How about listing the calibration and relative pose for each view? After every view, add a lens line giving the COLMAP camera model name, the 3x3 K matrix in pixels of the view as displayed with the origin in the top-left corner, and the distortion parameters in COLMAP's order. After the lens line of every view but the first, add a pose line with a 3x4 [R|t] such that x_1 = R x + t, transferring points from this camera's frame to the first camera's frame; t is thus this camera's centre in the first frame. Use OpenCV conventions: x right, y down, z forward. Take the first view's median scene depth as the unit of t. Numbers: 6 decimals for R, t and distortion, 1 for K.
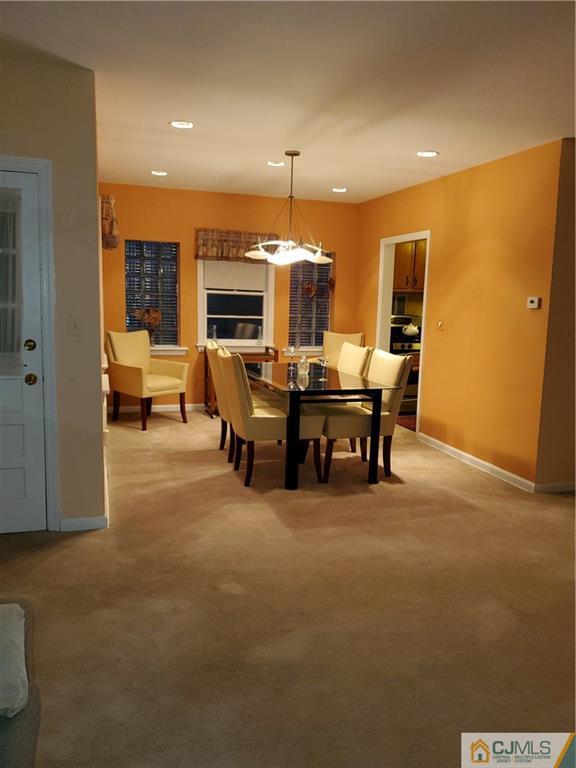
lens RADIAL K [[611.8, 0, 286.8], [0, 611.8, 378.3], [0, 0, 1]] dist [0.075154, -0.127636]
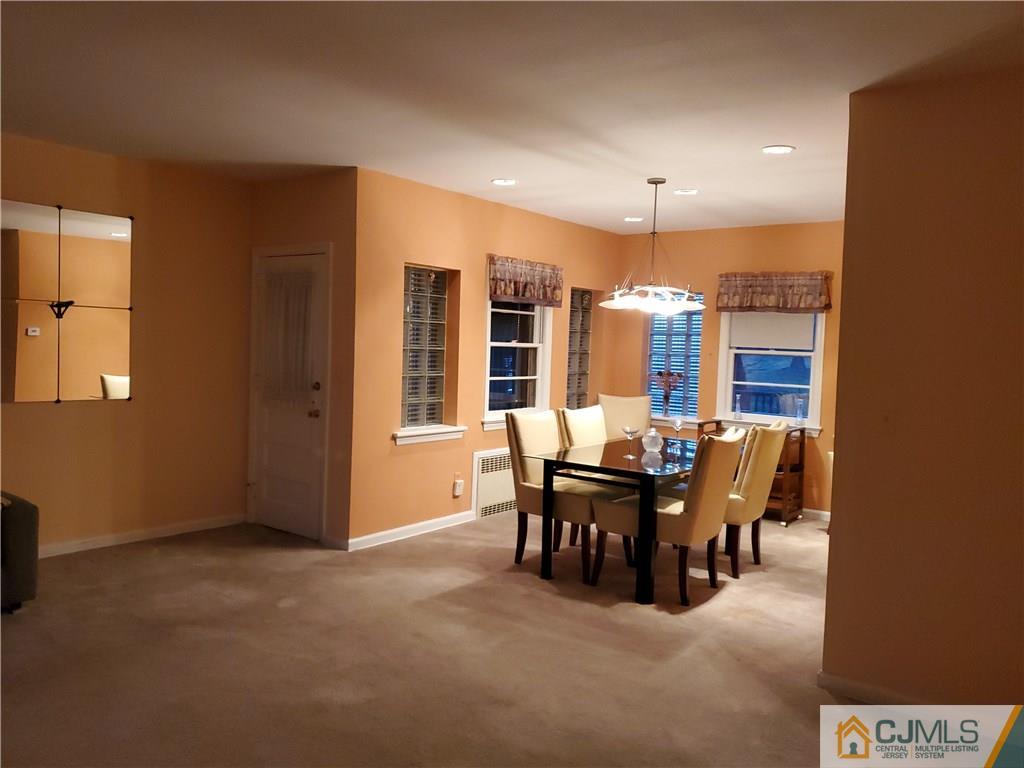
lens RADIAL K [[815.7, 0, 507.4], [0, 815.7, 375.2], [0, 0, 1]] dist [0.075154, -0.127636]
pose [[0.557428, 0.026202, -0.829812, 0.895305], [-0.128023, 0.990260, -0.054732, -0.026329], [0.820295, 0.136744, 0.555353, 0.290310]]
